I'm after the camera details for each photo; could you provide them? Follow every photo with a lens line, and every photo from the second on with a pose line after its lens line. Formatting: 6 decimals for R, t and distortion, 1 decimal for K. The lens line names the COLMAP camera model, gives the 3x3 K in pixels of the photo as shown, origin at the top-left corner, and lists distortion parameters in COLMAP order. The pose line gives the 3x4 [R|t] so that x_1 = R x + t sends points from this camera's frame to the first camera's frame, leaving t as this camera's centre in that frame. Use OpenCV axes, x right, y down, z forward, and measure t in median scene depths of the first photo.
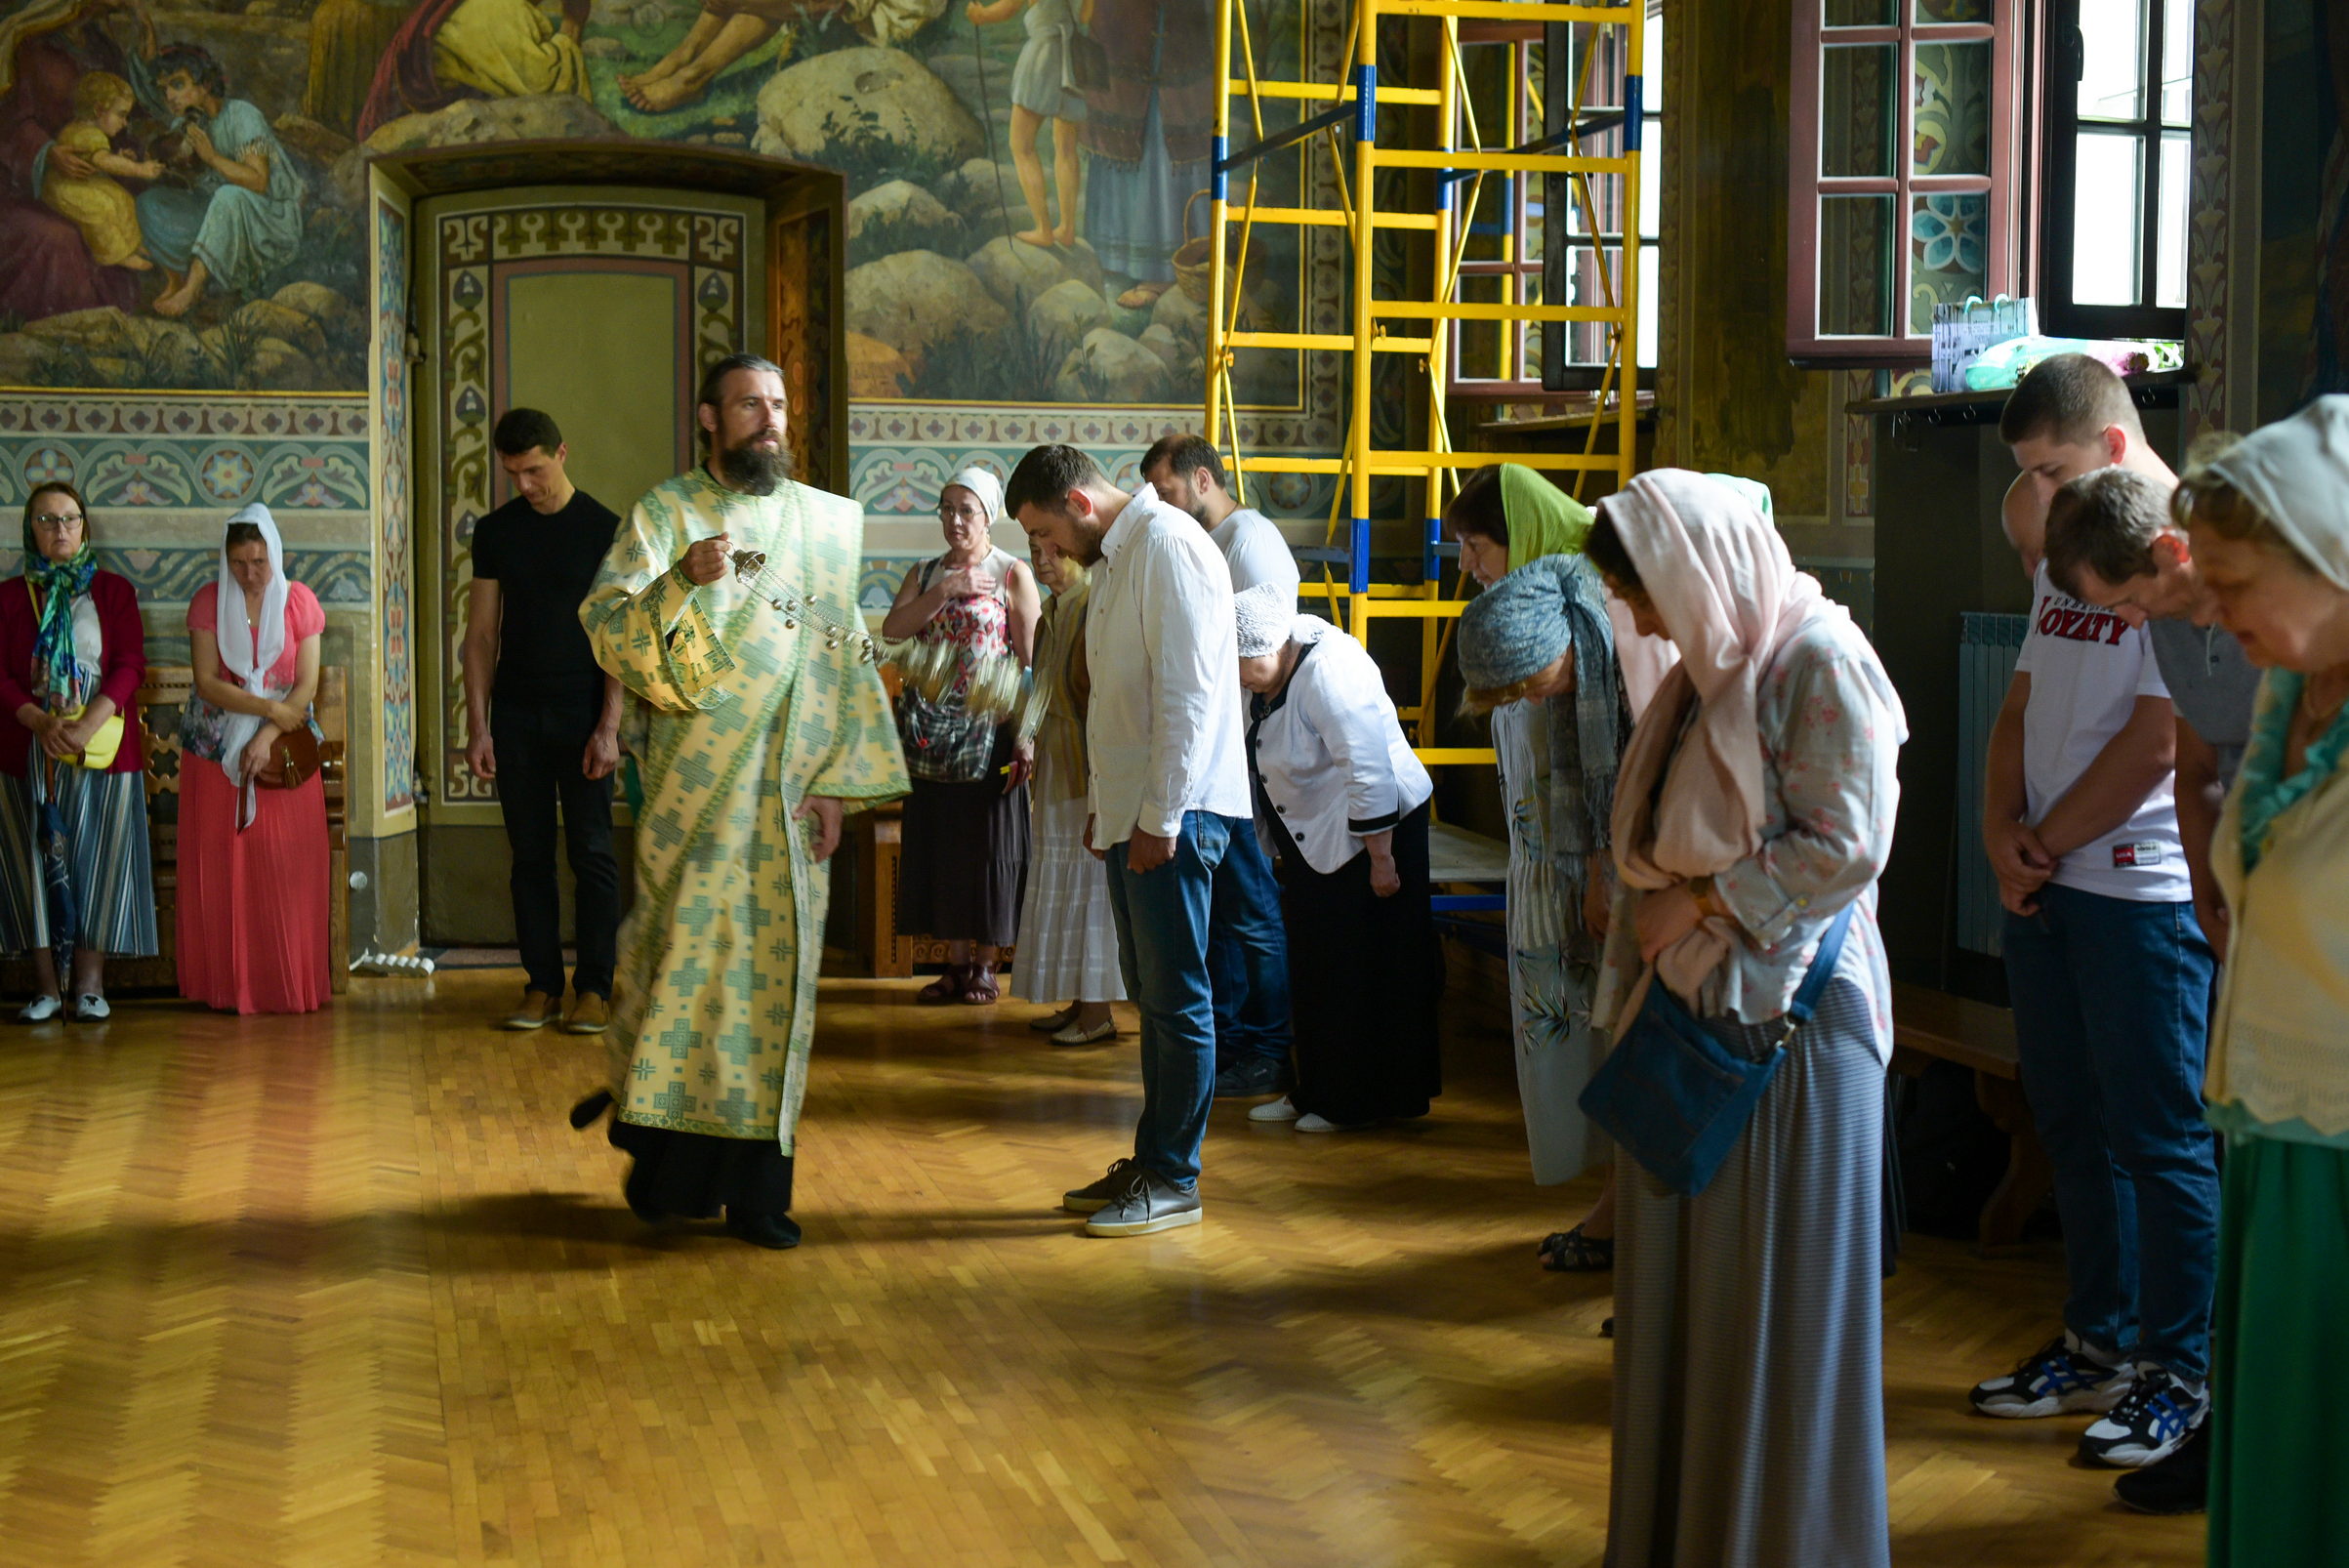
lens RADIAL K [[3497.6, 0, 1174.5], [0, 3497.6, 784.0], [0, 0, 1]] dist [0.013844, -0.014868]
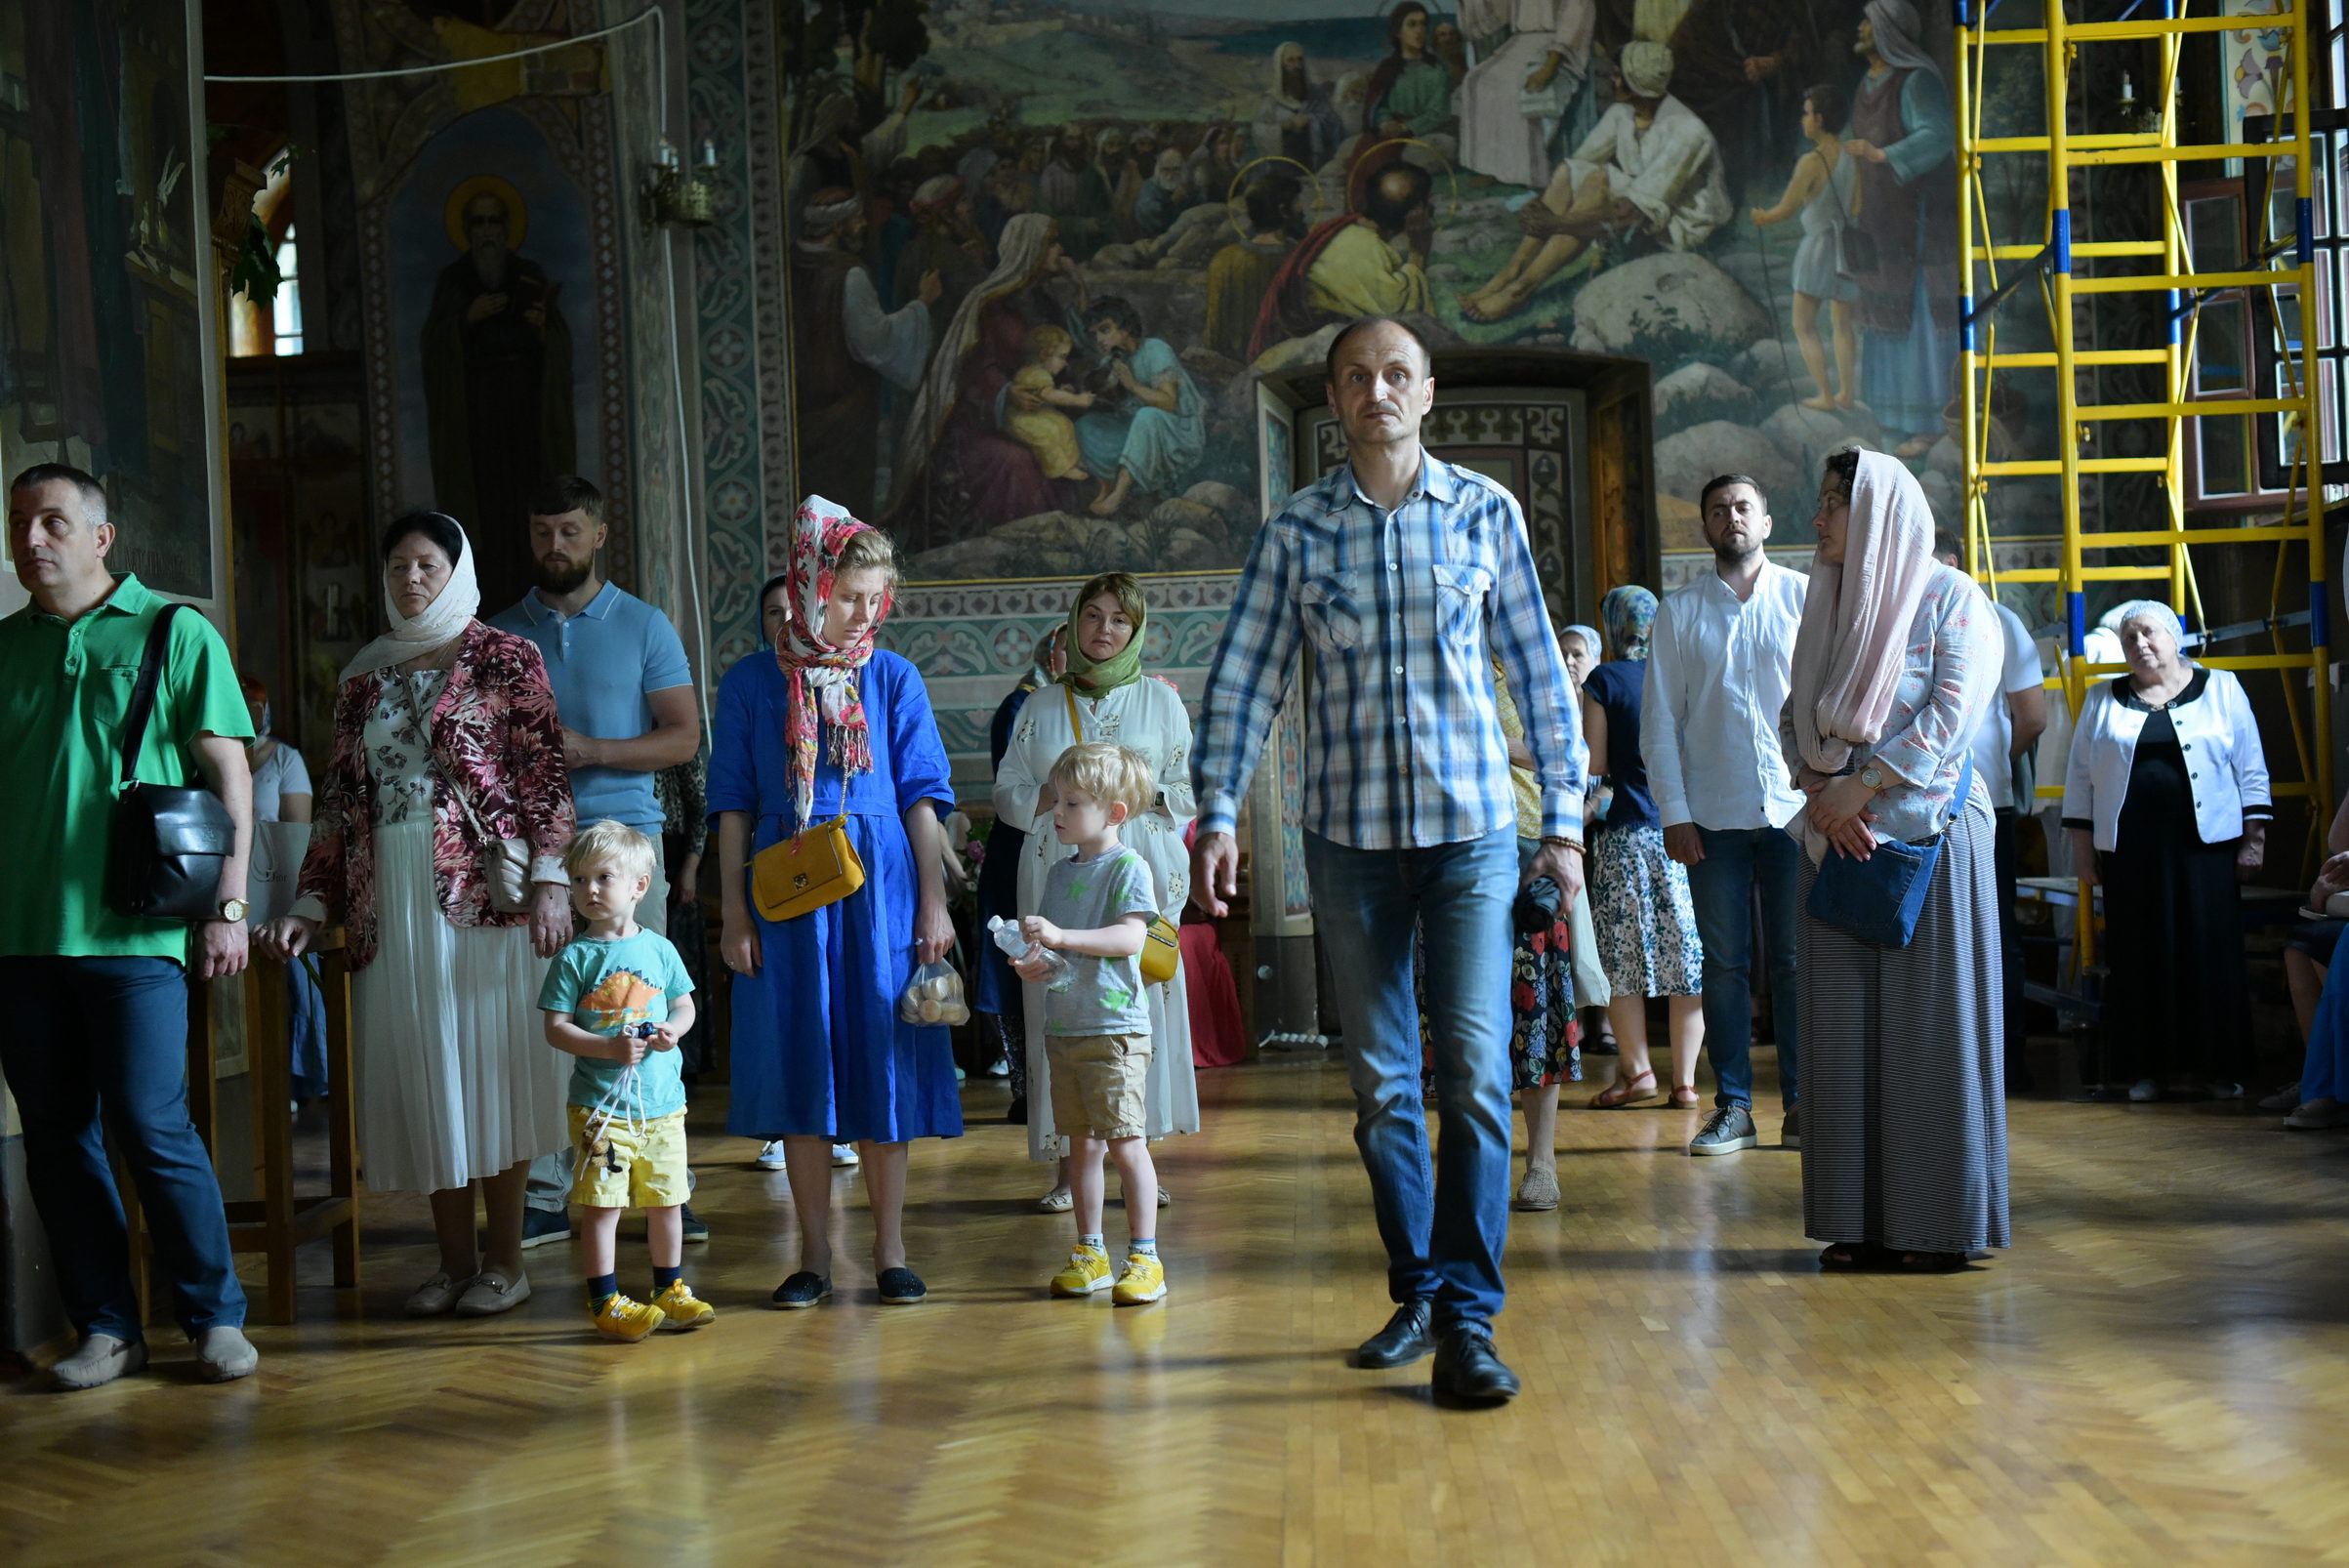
lens RADIAL K [[3398.6, 0, 1174.5], [0, 3398.6, 784.0], [0, 0, 1]] dist [0.012133, -0.026071]
pose [[0.962717, -0.046960, -0.266404, 0.050671], [0.025092, 0.996073, -0.084905, 0.061661], [0.269345, 0.075055, 0.960115, -0.132500]]
